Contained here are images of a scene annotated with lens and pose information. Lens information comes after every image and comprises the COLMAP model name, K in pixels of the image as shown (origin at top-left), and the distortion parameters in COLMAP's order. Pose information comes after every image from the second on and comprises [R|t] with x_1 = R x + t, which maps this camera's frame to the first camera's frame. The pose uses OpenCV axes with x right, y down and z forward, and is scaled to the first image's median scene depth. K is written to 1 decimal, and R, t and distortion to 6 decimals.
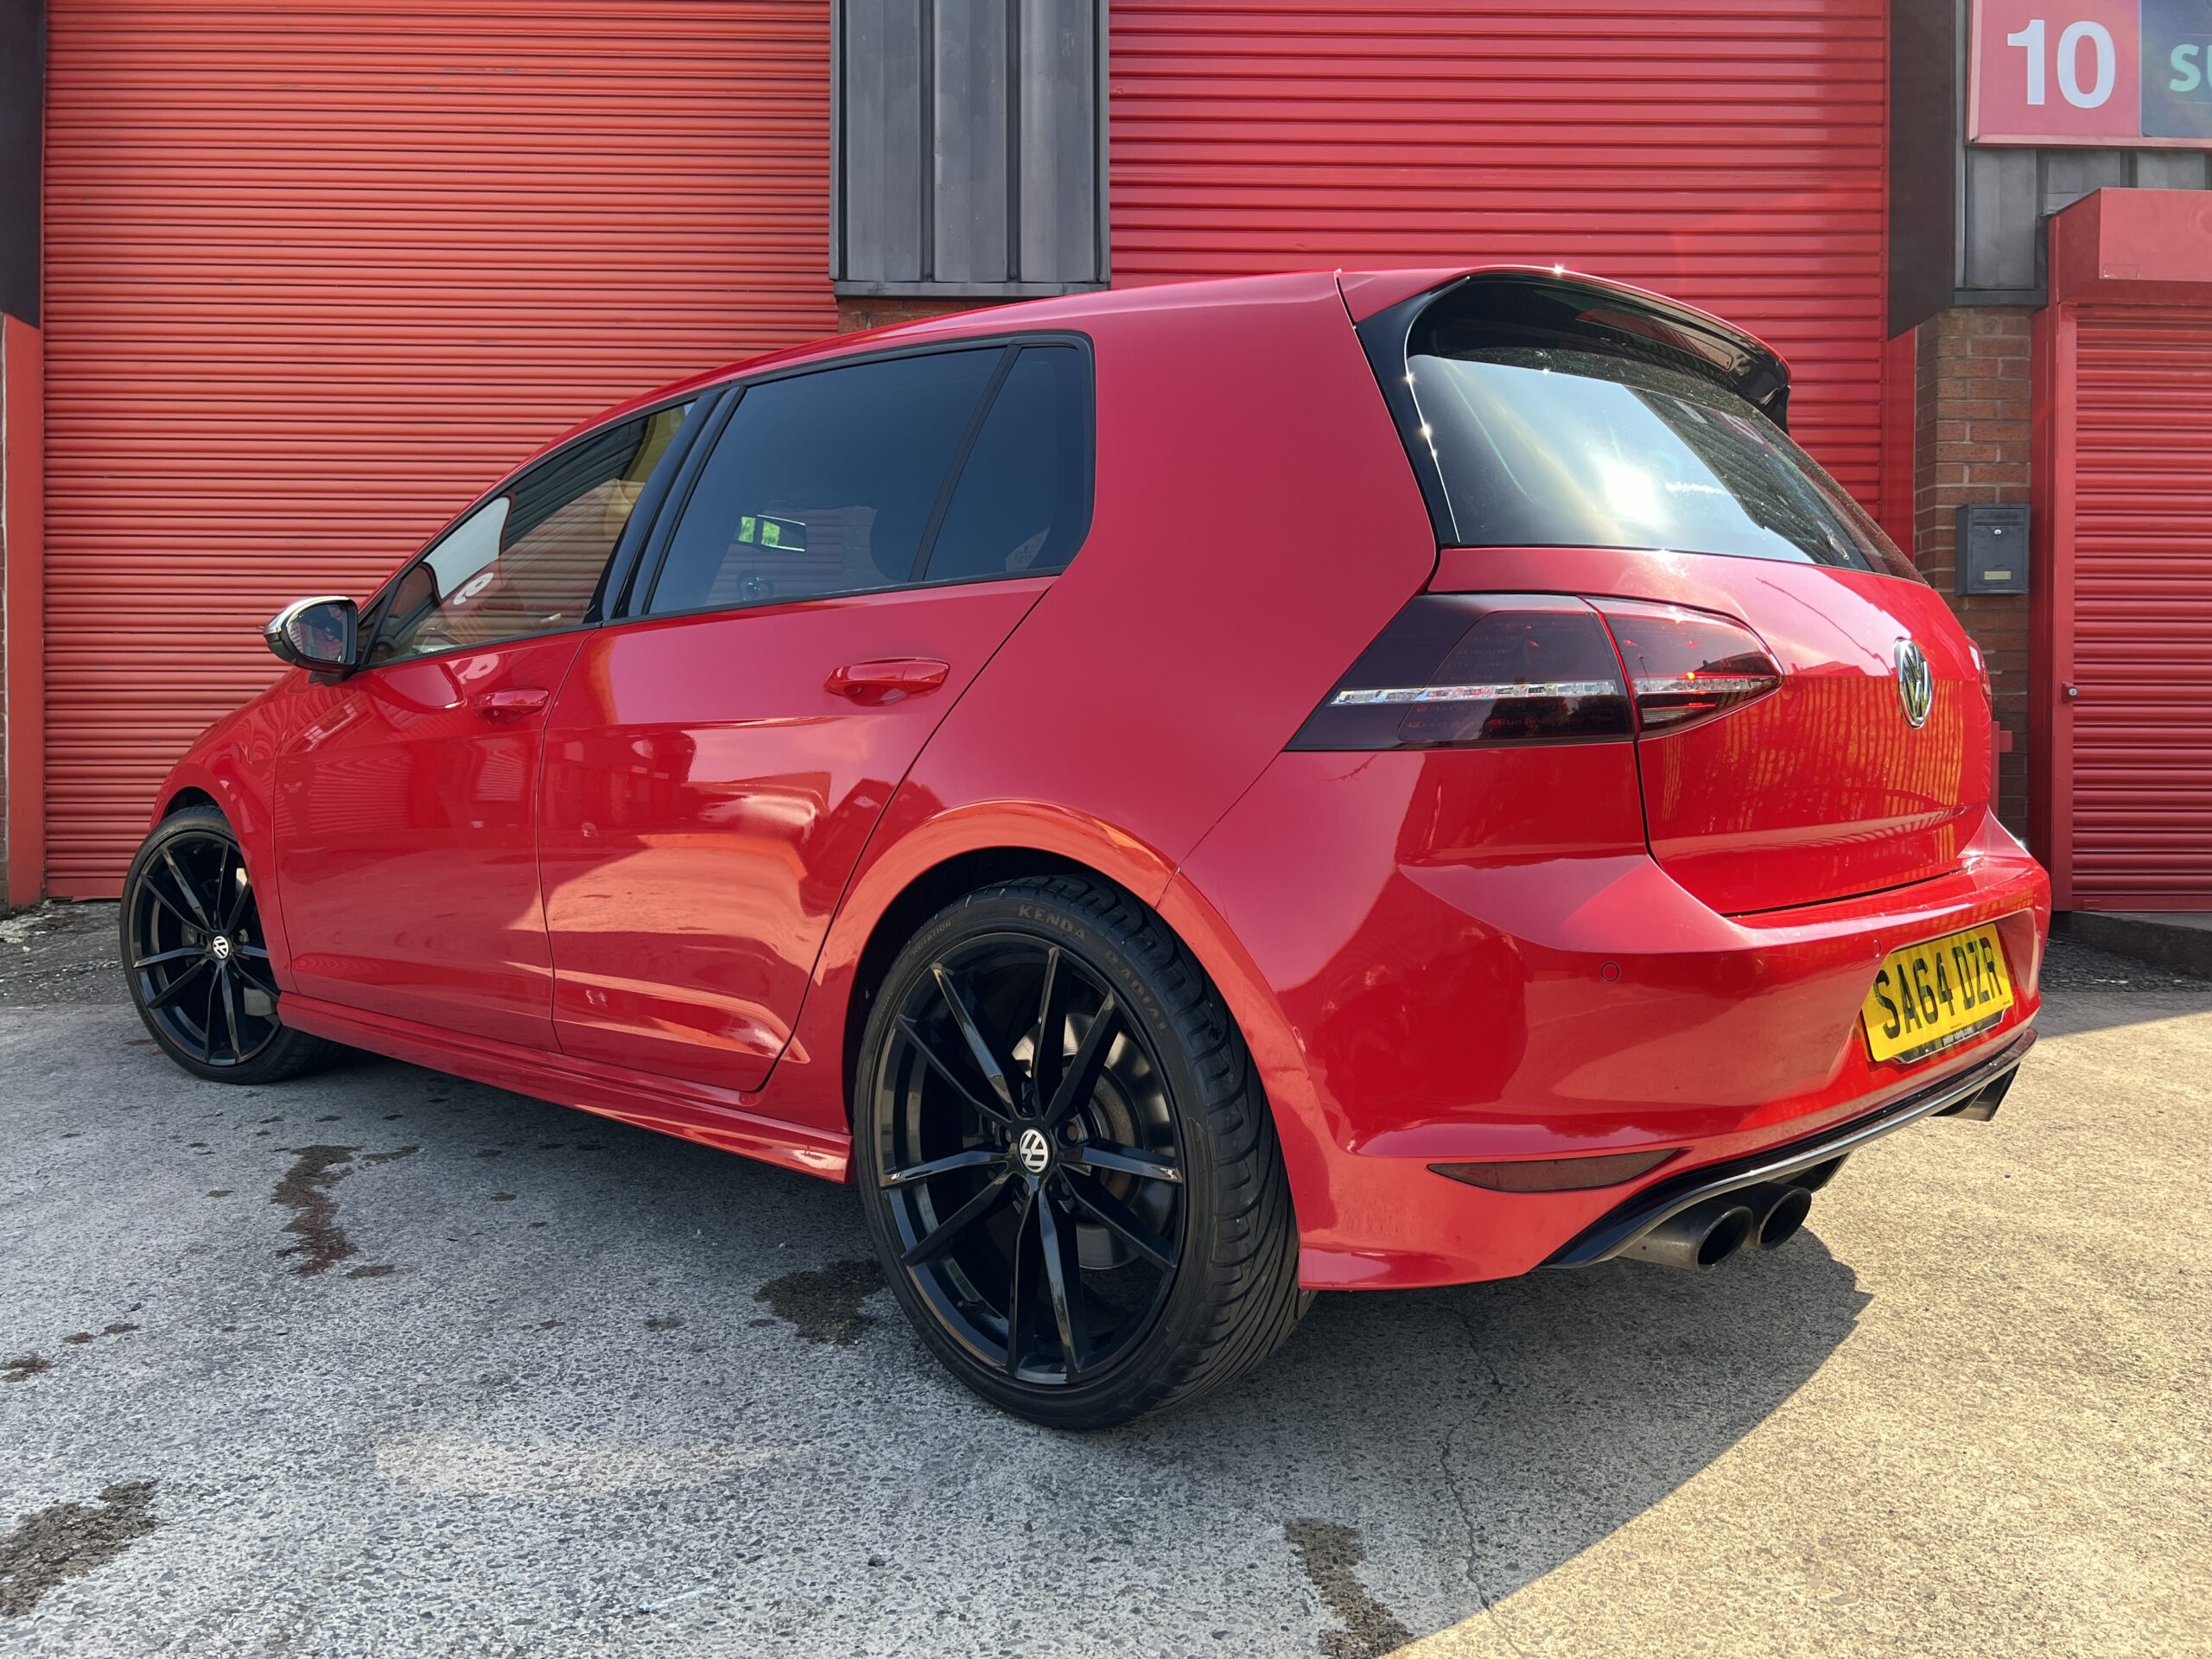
lens RADIAL K [[1672.5, 0, 1101.8], [0, 1672.5, 841.2], [0, 0, 1]] dist [0.039190, -0.049823]
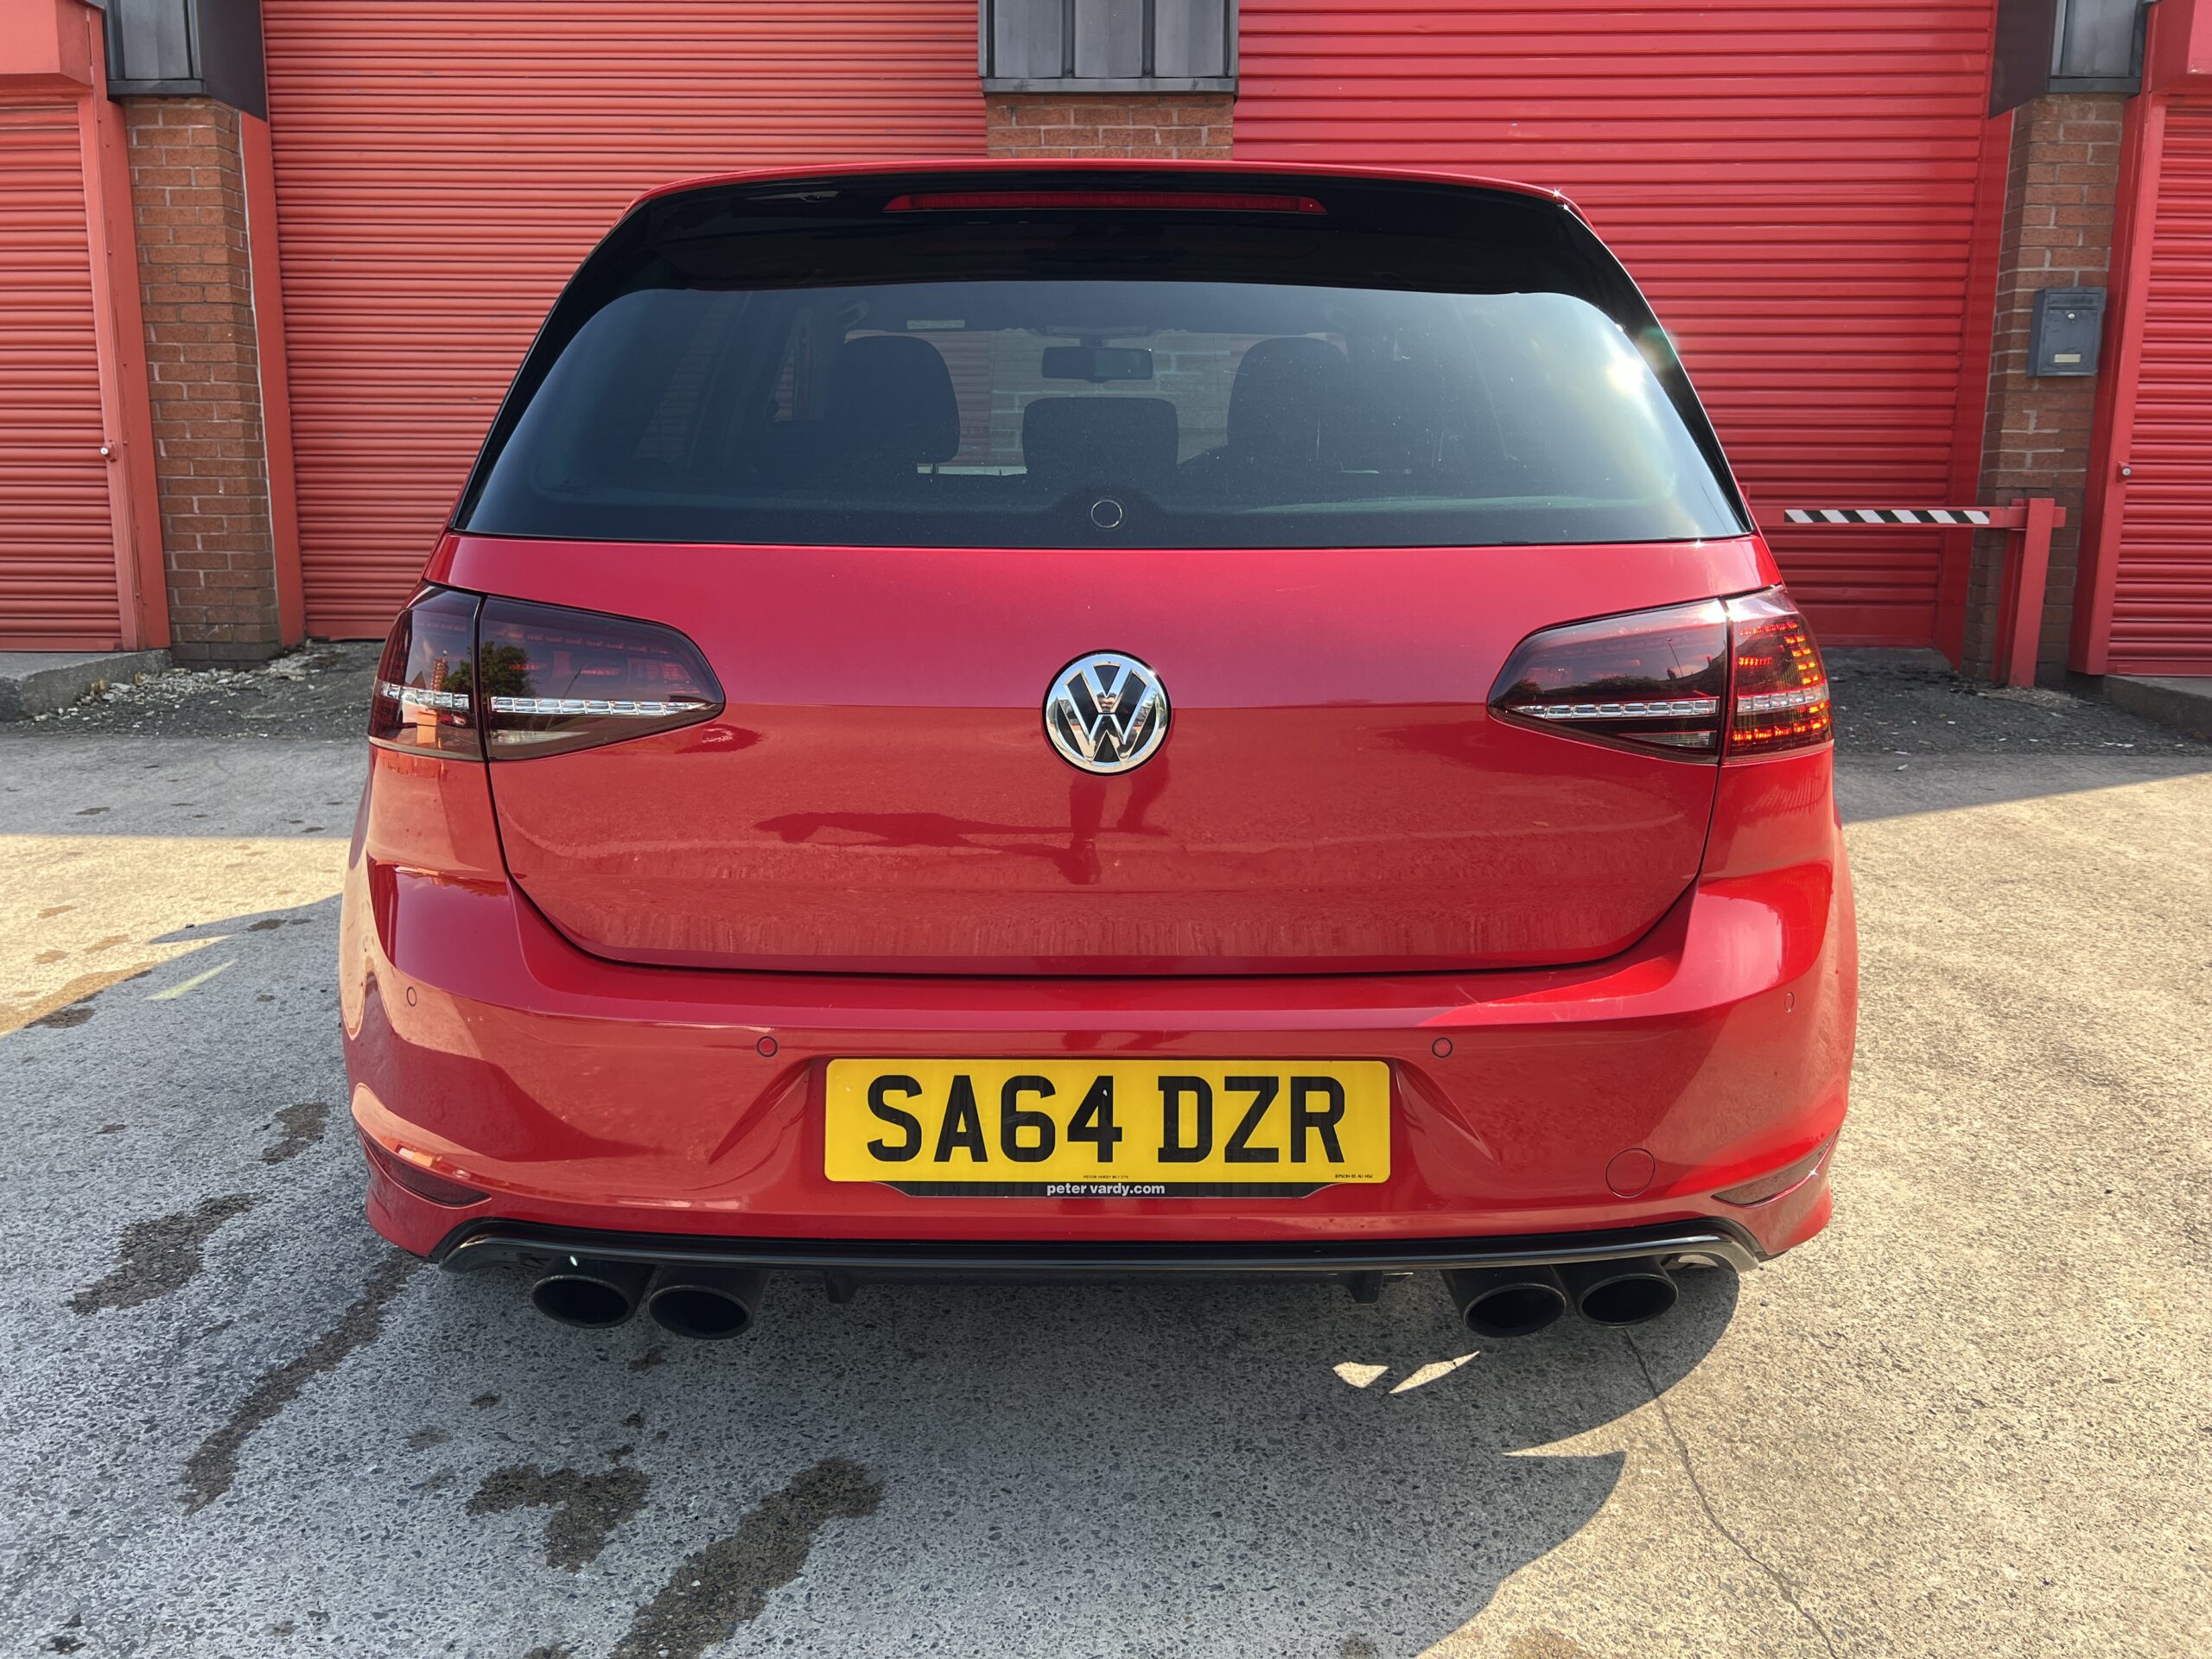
lens RADIAL K [[1672.5, 0, 1102.4], [0, 1672.5, 818.5], [0, 0, 1]] dist [0.039190, -0.049823]
pose [[0.997999, 0.018628, -0.060426, -0.007760], [-0.008599, 0.986727, 0.162160, -0.038969], [0.062645, -0.161316, 0.984913, -0.138247]]
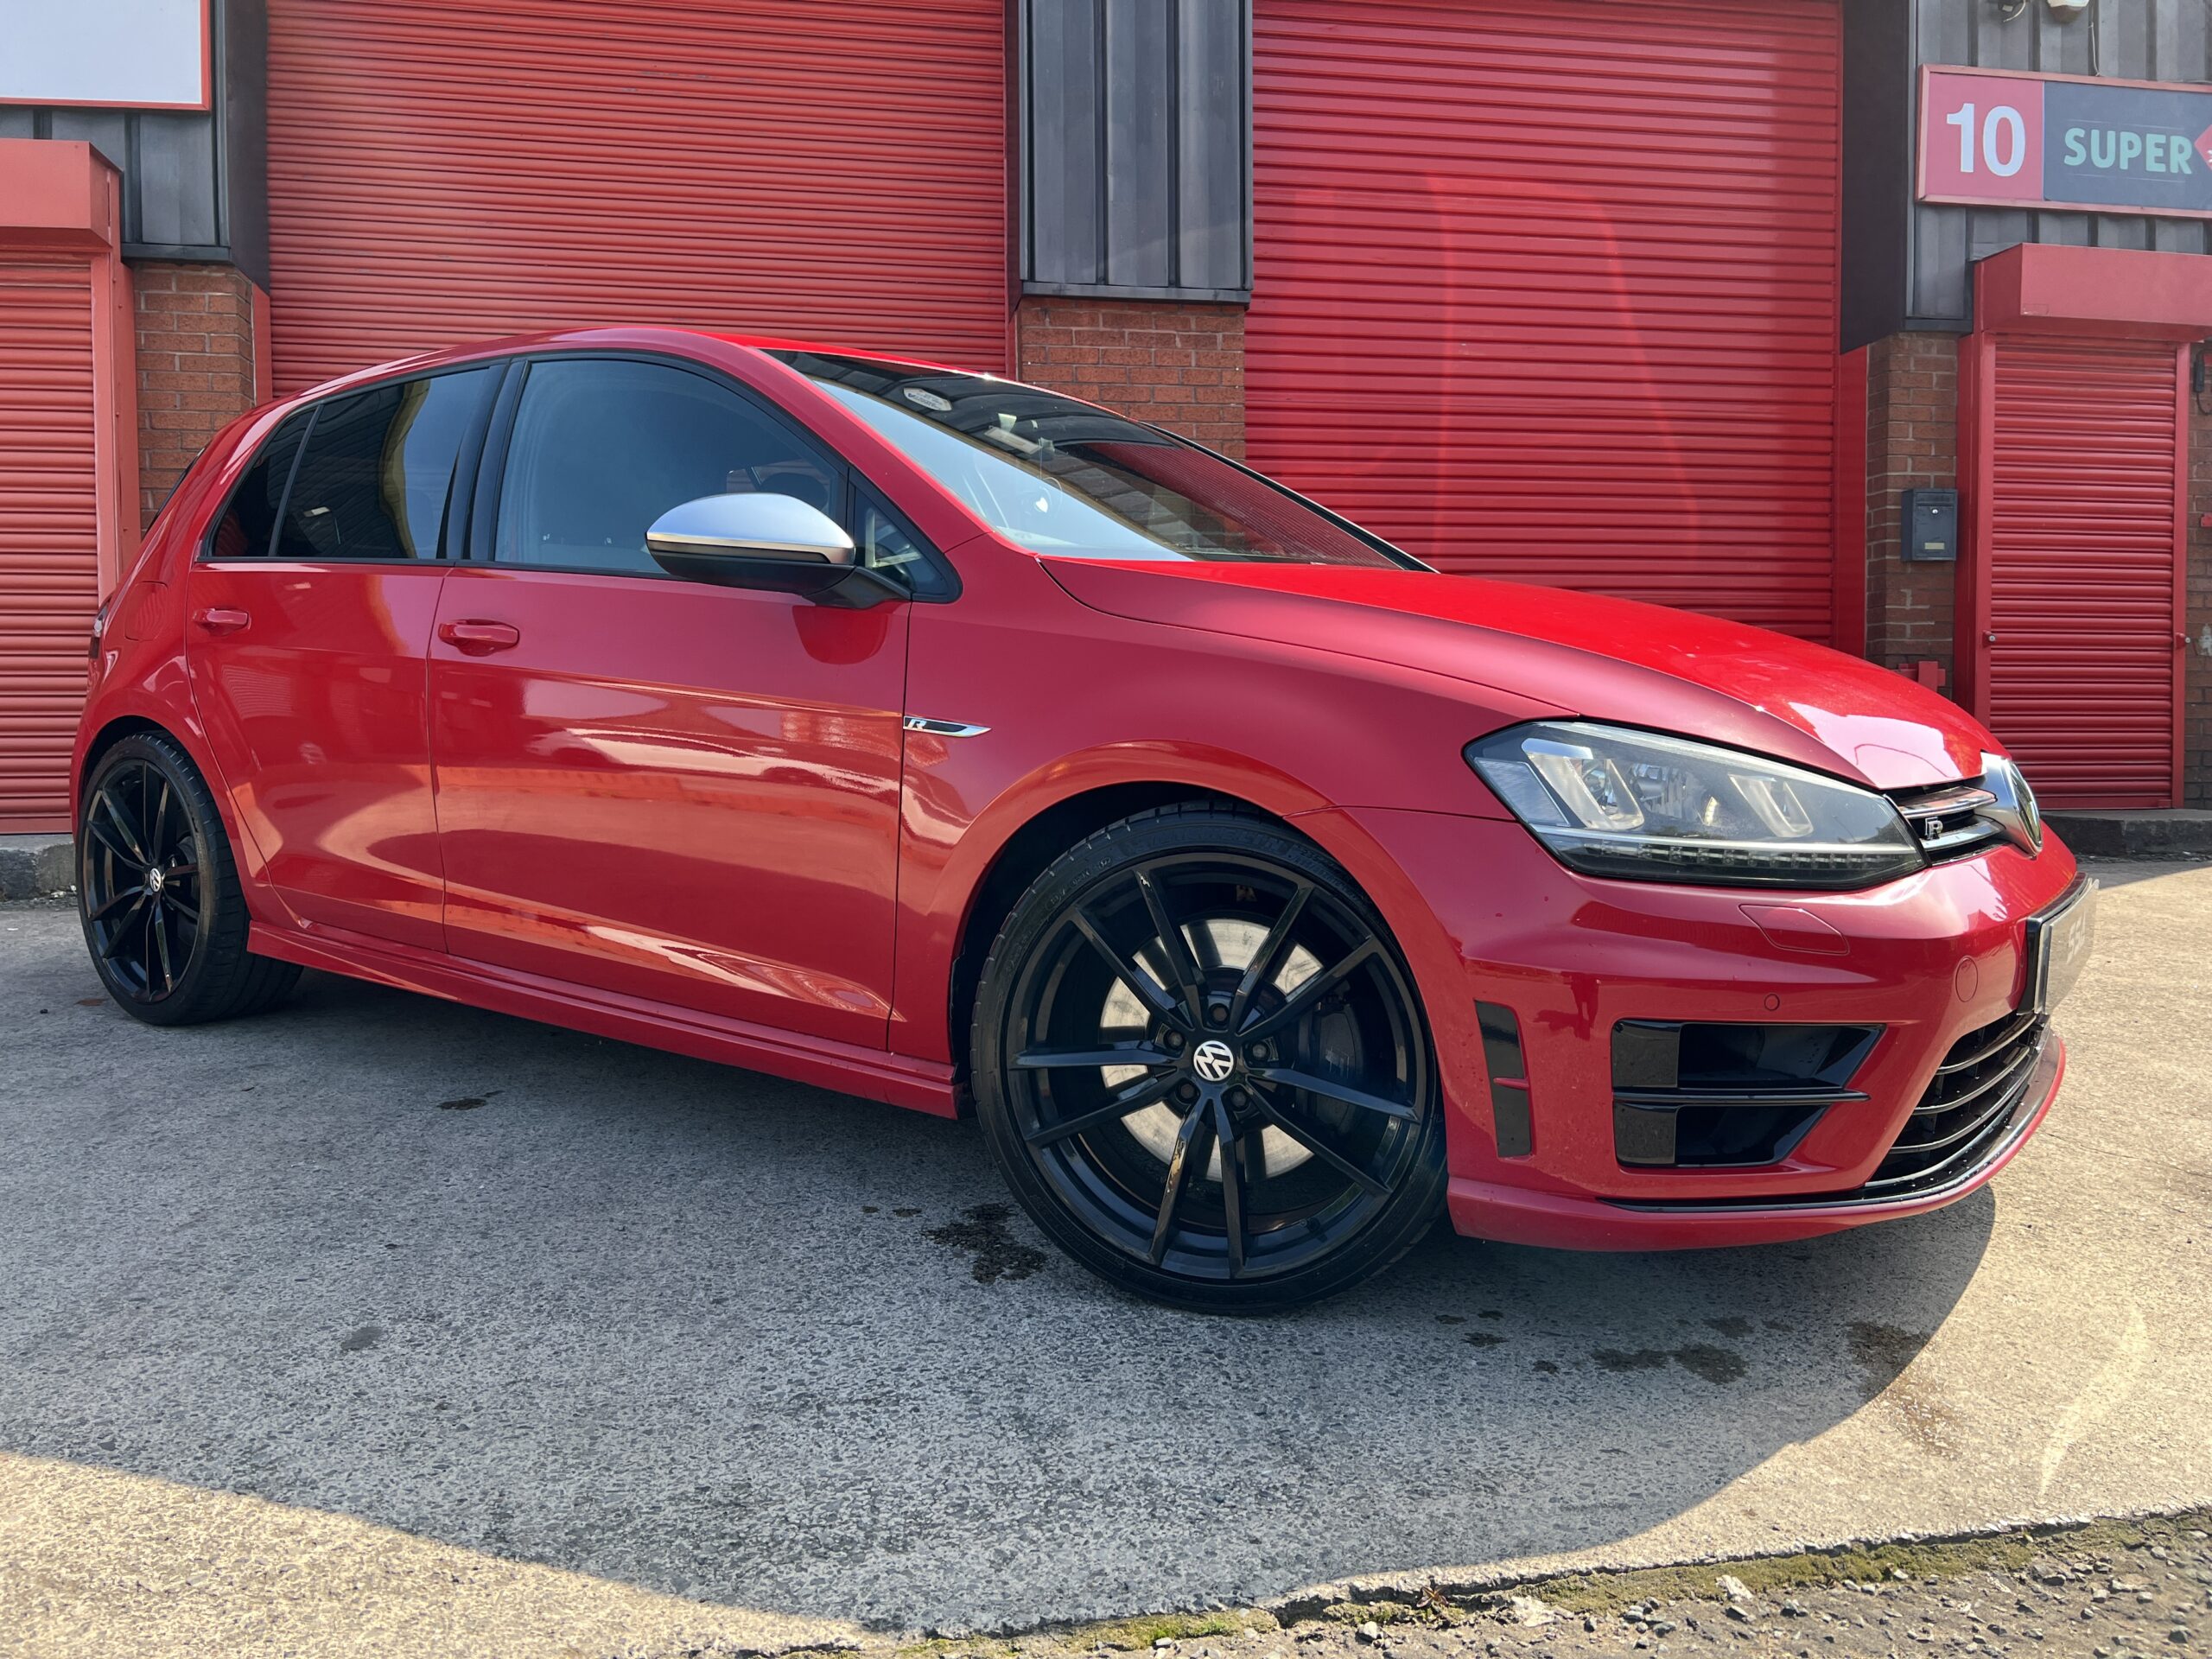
lens RADIAL K [[1672.5, 0, 1098.5], [0, 1672.5, 831.2], [0, 0, 1]] dist [0.039190, -0.049823]
pose [[0.989522, -0.012460, 0.143841, -0.279525], [0.009119, 0.999674, 0.023858, 0.020853], [-0.144092, -0.022297, 0.989313, -0.168240]]
